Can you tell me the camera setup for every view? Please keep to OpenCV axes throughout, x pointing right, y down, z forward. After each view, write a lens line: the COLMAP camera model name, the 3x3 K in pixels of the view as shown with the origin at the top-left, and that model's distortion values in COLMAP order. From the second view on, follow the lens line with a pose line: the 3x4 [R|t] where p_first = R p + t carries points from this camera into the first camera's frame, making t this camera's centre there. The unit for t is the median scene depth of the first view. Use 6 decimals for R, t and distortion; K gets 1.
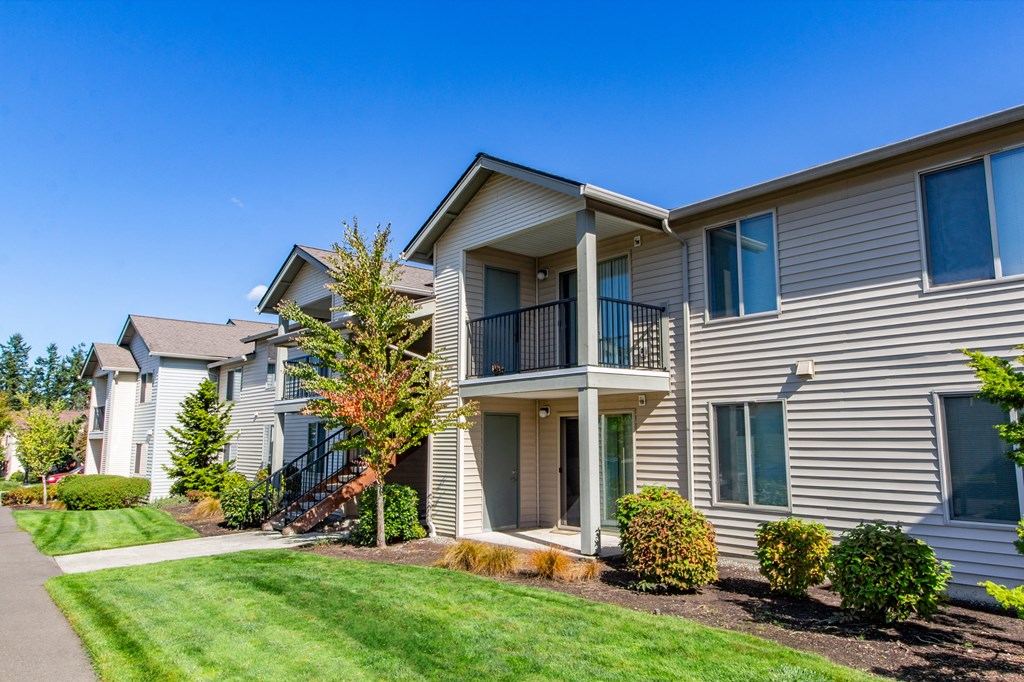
lens RADIAL K [[710.8, 0, 513.7], [0, 710.8, 338.2], [0, 0, 1]] dist [-0.005251, 0.000640]
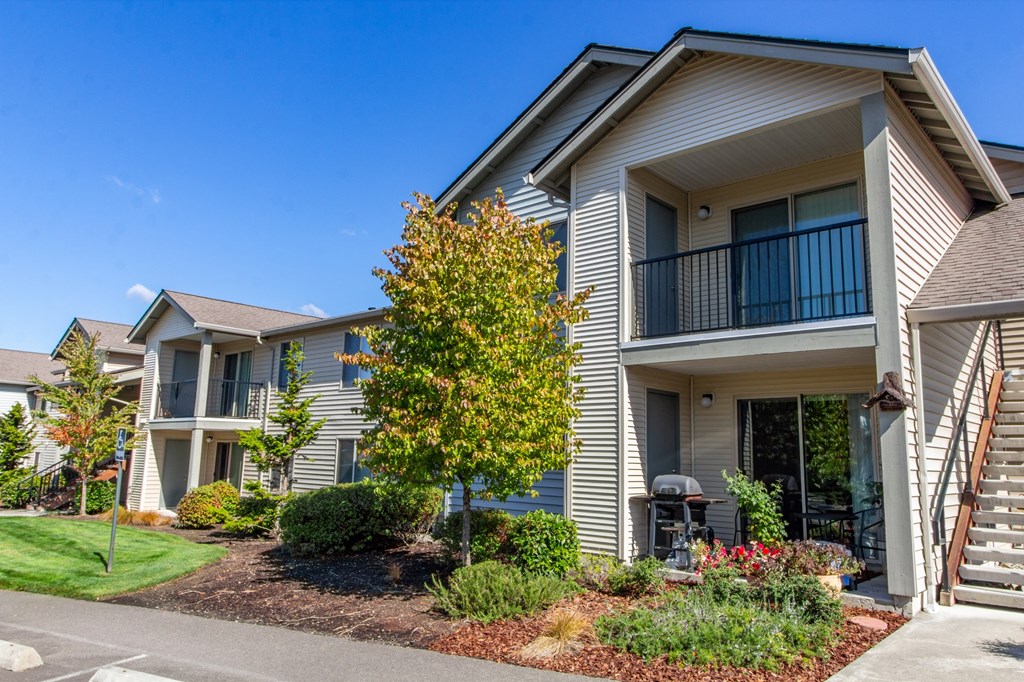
lens RADIAL K [[710.8, 0, 513.4], [0, 710.8, 346.6], [0, 0, 1]] dist [-0.005251, 0.000640]
pose [[0.989691, 0.044130, 0.136249, 0.550559], [-0.042847, 0.999005, -0.012338, -0.131184], [-0.136658, 0.006373, 0.990598, -0.799441]]
